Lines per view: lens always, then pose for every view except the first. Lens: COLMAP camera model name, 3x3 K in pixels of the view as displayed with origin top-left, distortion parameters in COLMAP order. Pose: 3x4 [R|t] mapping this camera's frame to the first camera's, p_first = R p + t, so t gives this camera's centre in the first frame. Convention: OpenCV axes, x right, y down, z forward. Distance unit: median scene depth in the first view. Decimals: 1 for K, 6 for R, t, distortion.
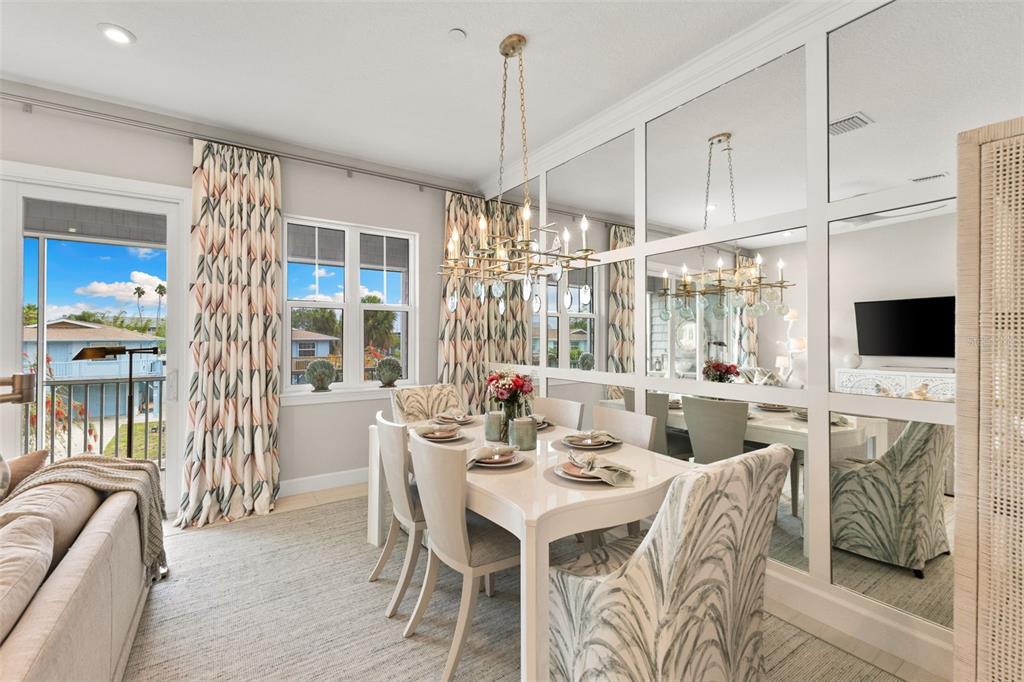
lens RADIAL K [[443.2, 0, 511.0], [0, 443.2, 333.4], [0, 0, 1]] dist [0.012234, -0.004492]
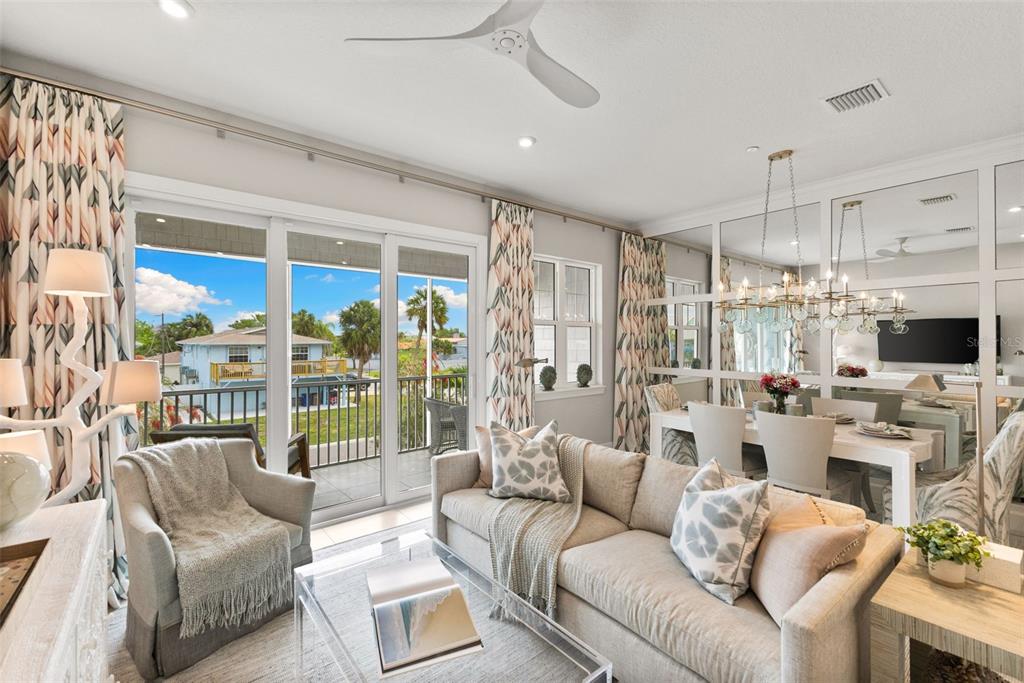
lens RADIAL K [[443.2, 0, 509.7], [0, 443.2, 337.9], [0, 0, 1]] dist [0.012234, -0.004492]
pose [[0.996482, 0.002157, 0.083781, -0.715256], [-0.002381, 0.999994, 0.002570, -0.026735], [-0.083775, -0.002760, 0.996481, -0.289548]]
